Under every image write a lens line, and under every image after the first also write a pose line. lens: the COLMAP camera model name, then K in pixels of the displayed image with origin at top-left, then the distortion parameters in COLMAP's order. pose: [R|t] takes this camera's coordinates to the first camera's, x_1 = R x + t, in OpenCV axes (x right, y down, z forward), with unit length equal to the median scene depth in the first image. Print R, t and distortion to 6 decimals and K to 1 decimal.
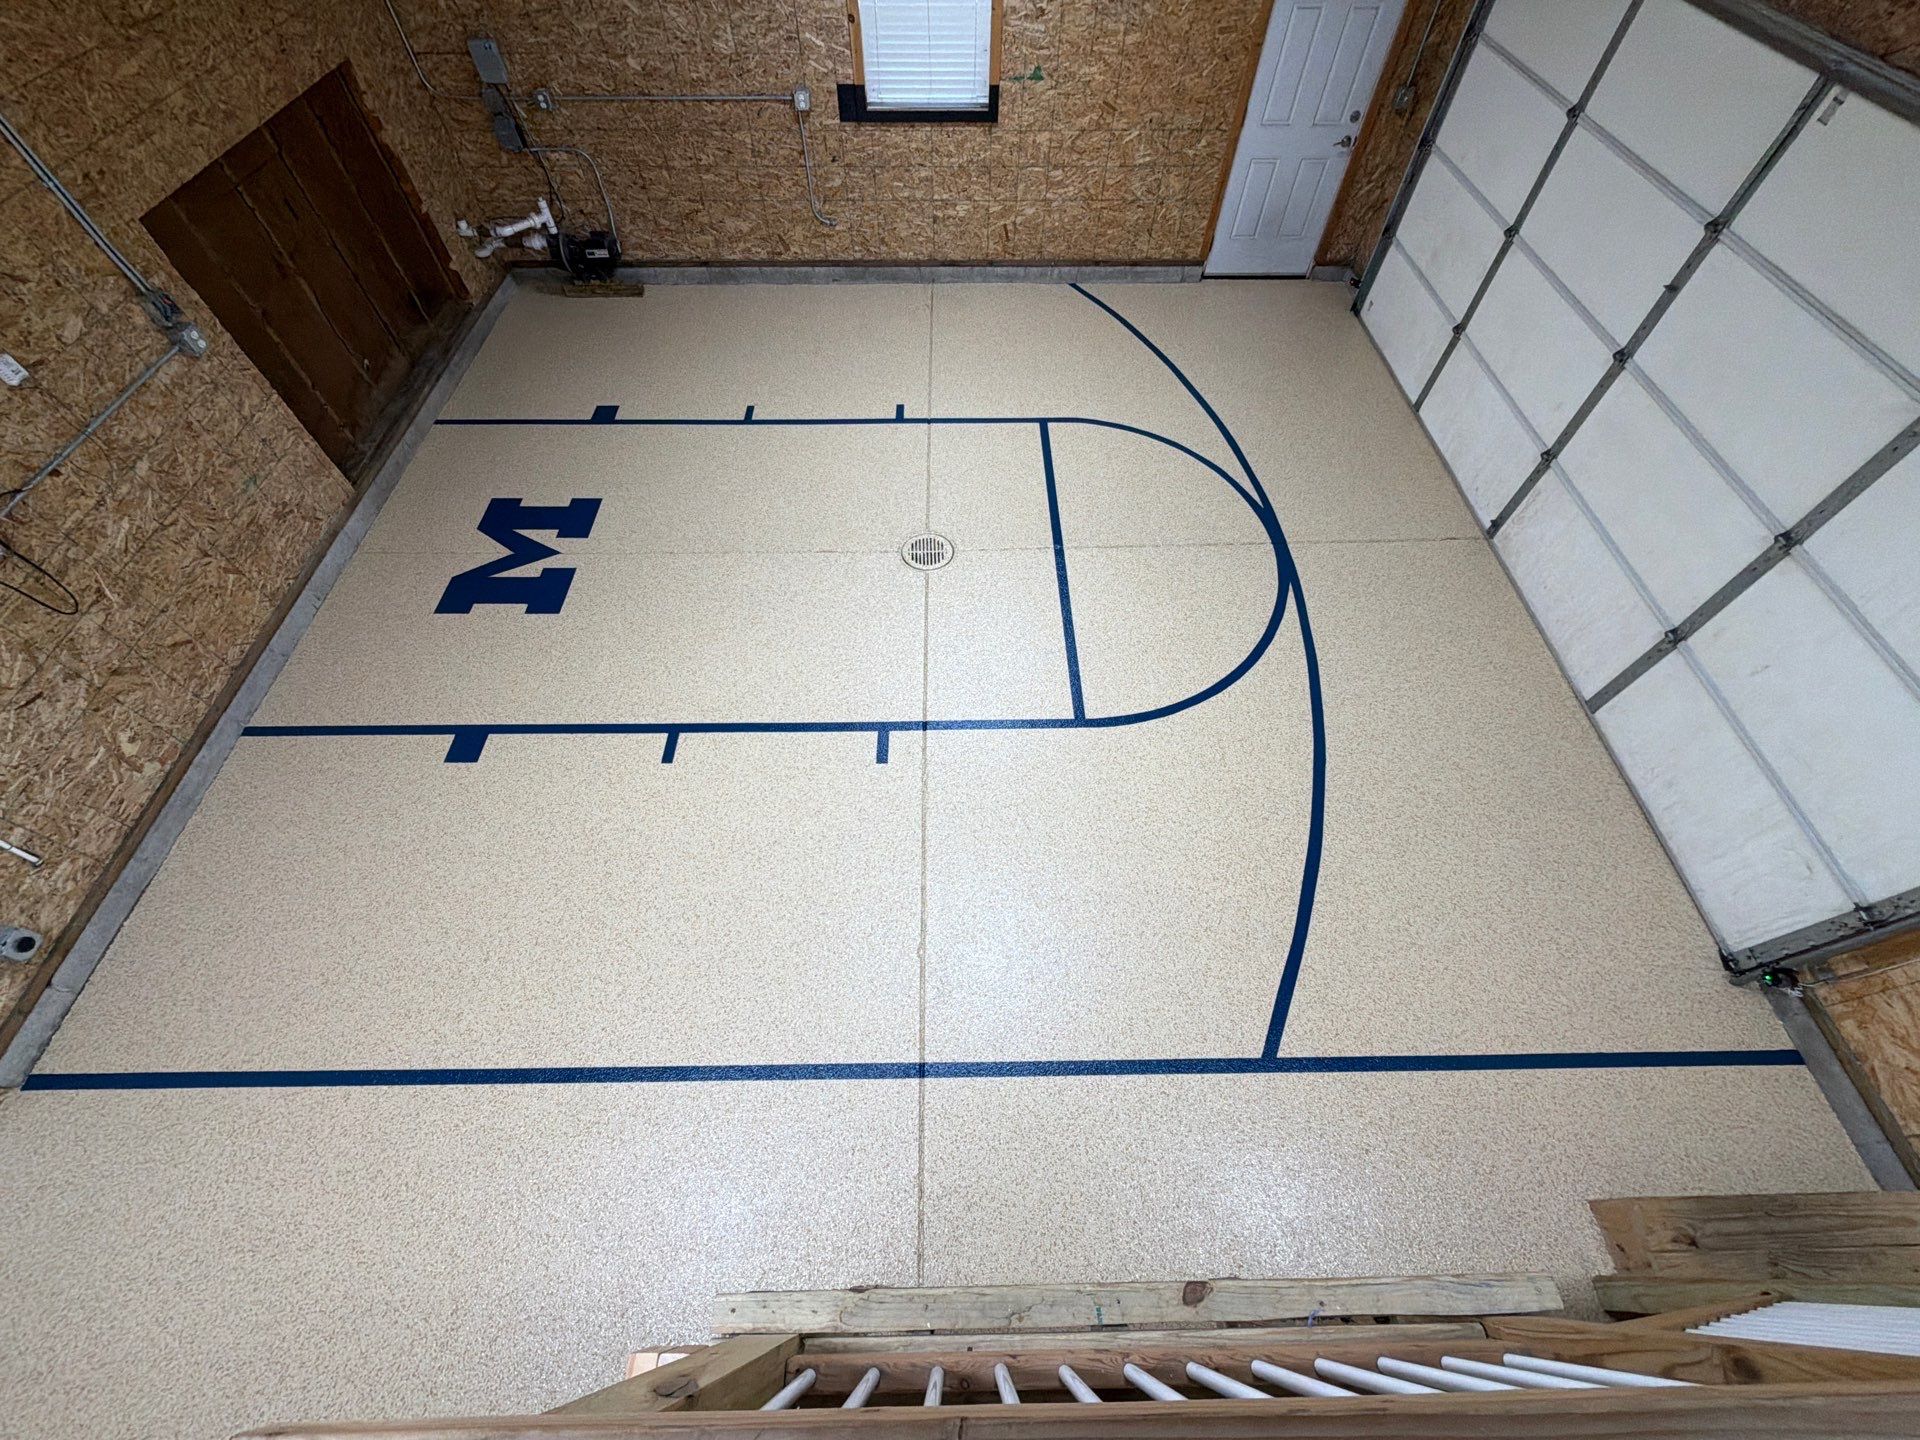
lens RADIAL K [[762.0, 0, 962.0], [0, 762.0, 721.8], [0, 0, 1]] dist [-0.000722, 0.000137]
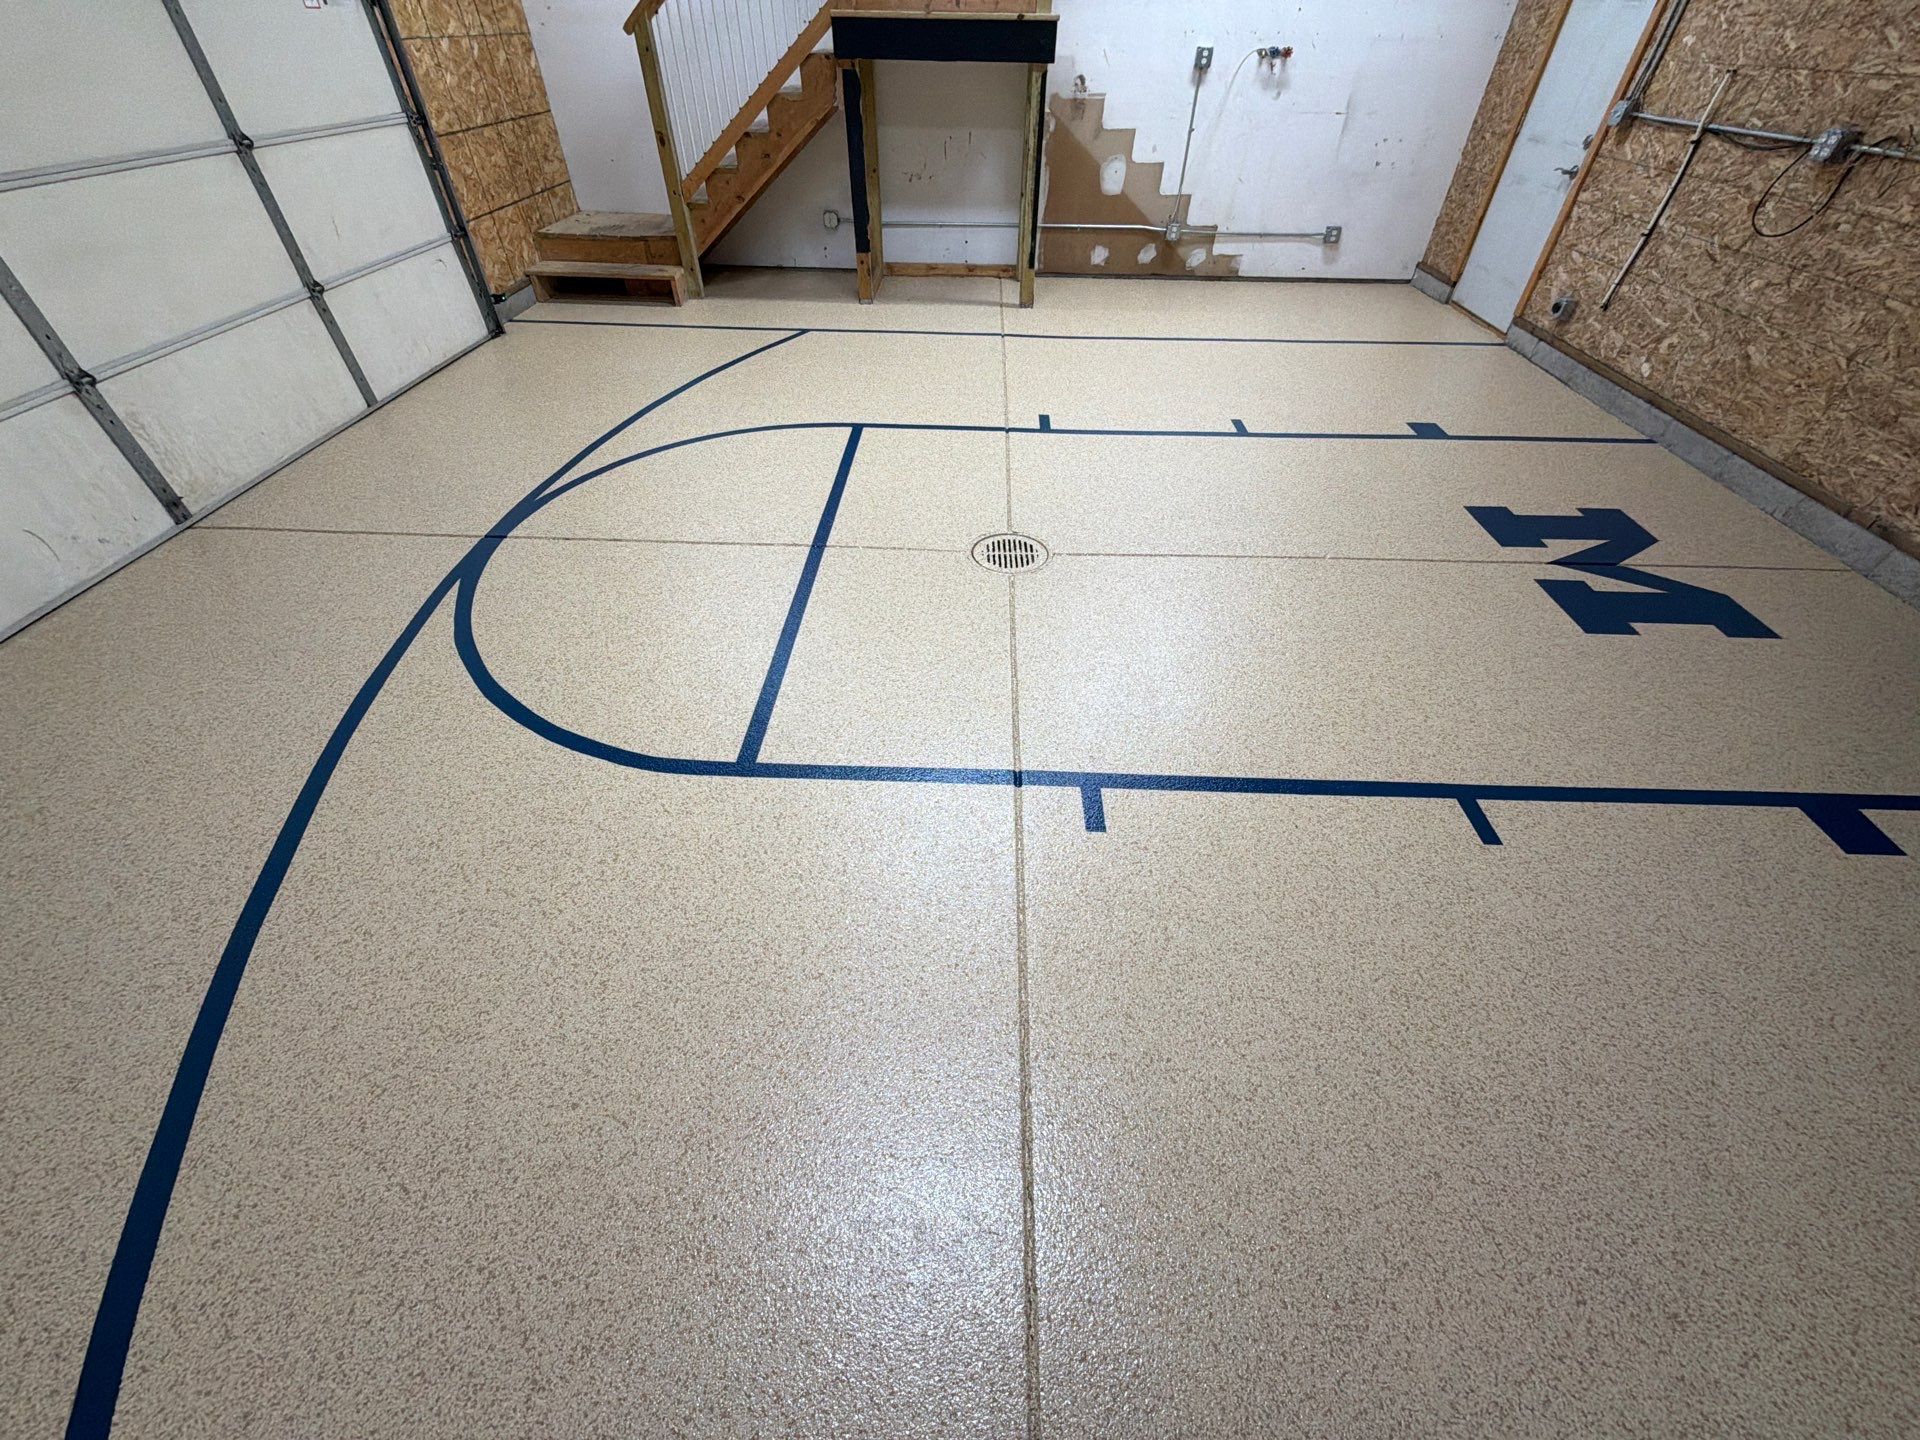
lens RADIAL K [[762.0, 0, 960.4], [0, 762.0, 719.0], [0, 0, 1]] dist [-0.000722, 0.000137]
pose [[-0.998725, -0.044462, 0.023893, -0.021018], [0.030084, -0.144254, 0.989083, -0.829317], [-0.040530, 0.988541, 0.145408, 0.942821]]
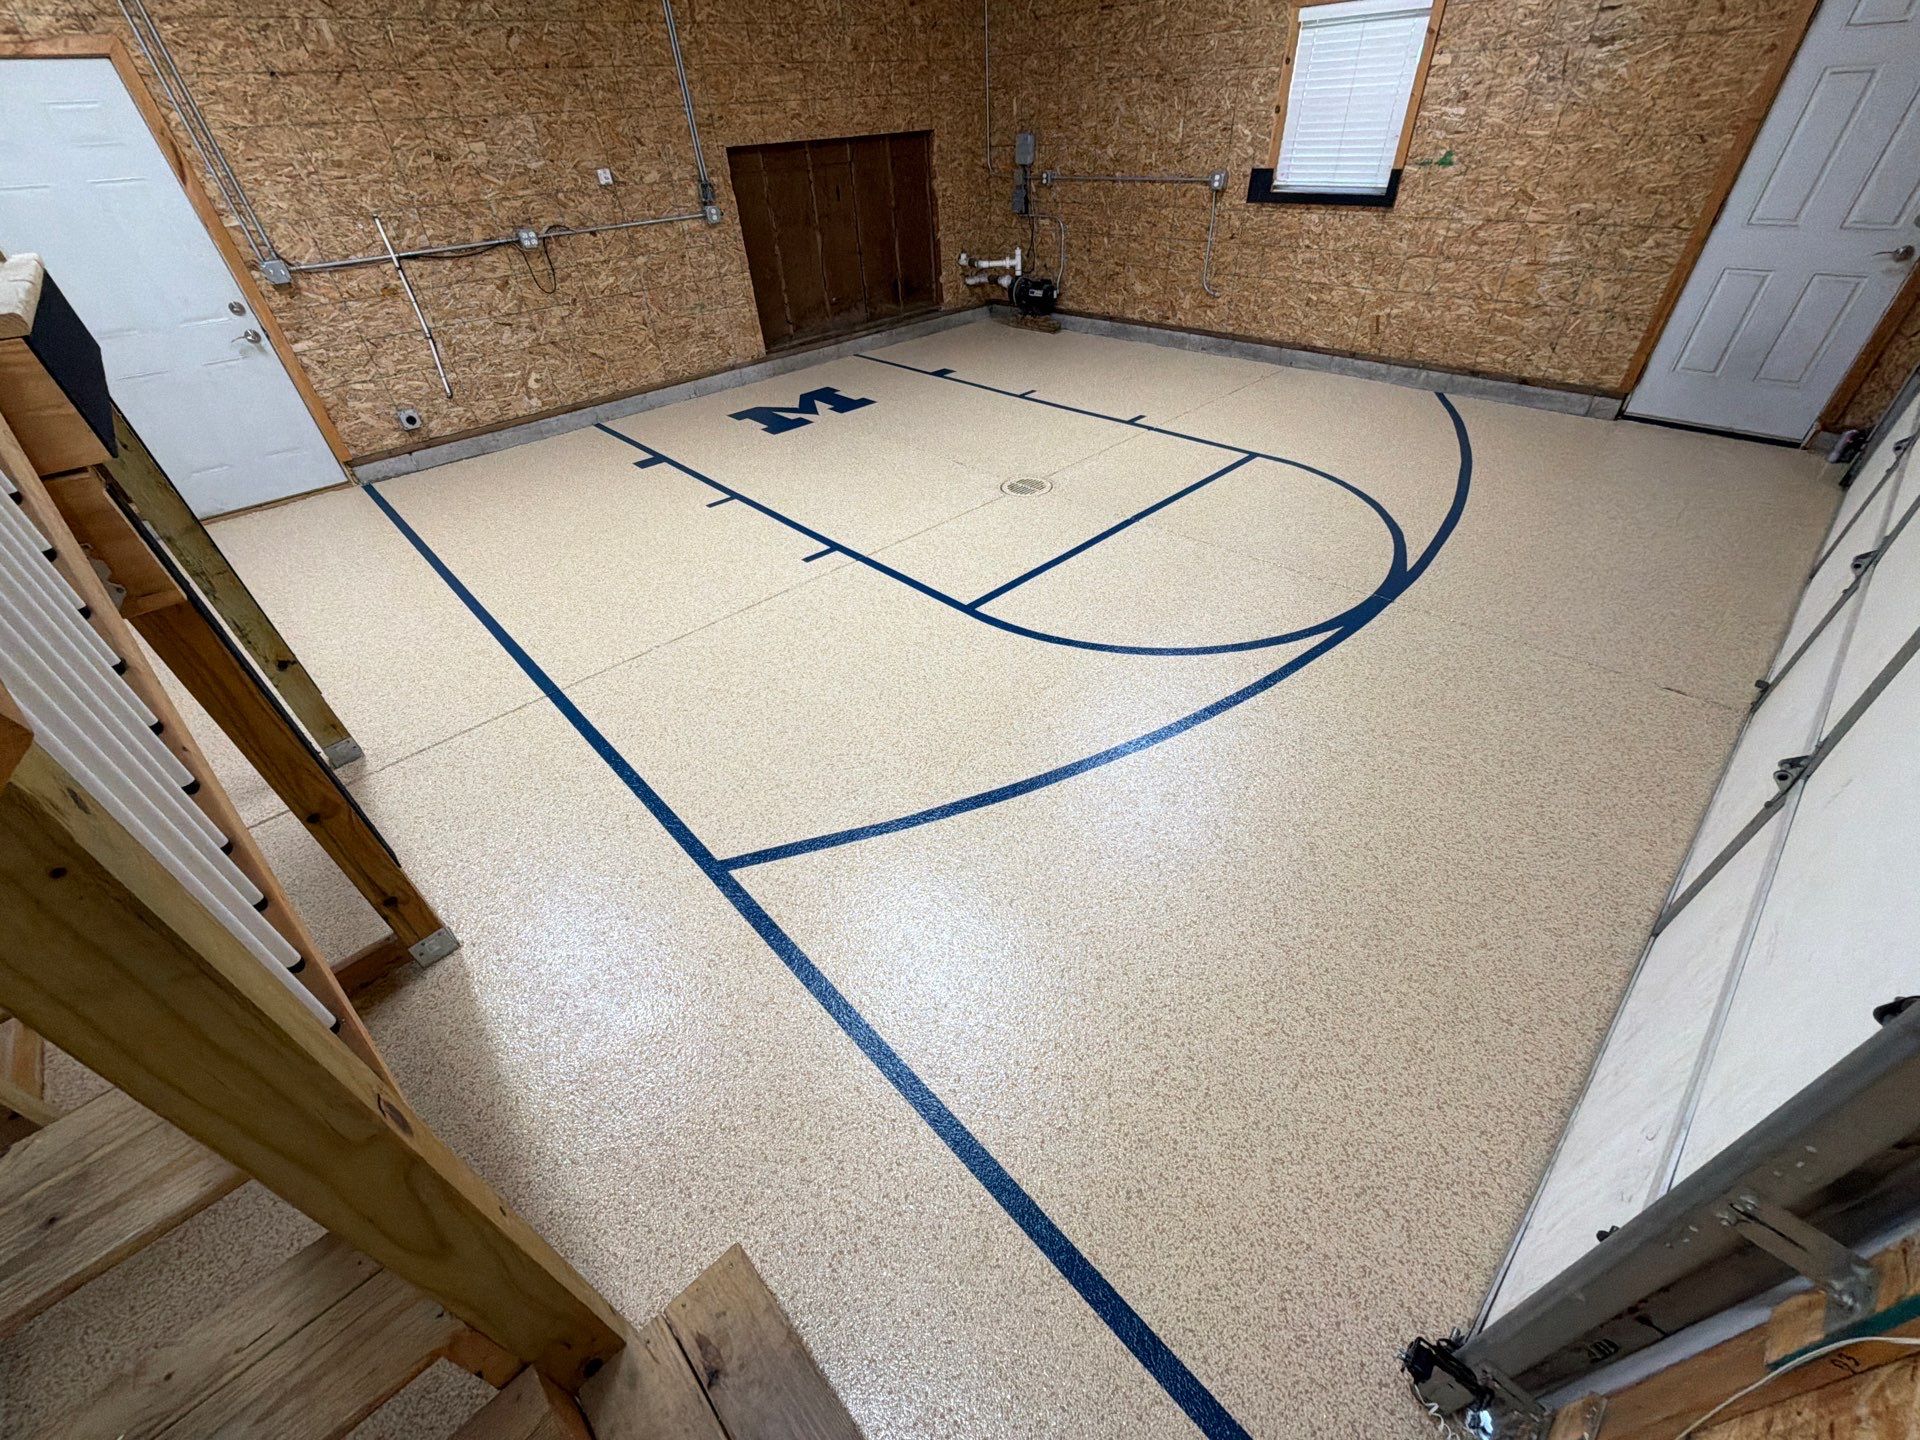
lens RADIAL K [[762.0, 0, 960.2], [0, 762.0, 720.8], [0, 0, 1]] dist [-0.000722, 0.000137]
pose [[0.674118, 0.433243, -0.598219, 0.571741], [-0.579146, 0.812704, -0.064049, 0.130865], [0.458426, 0.389633, 0.798769, 0.243866]]
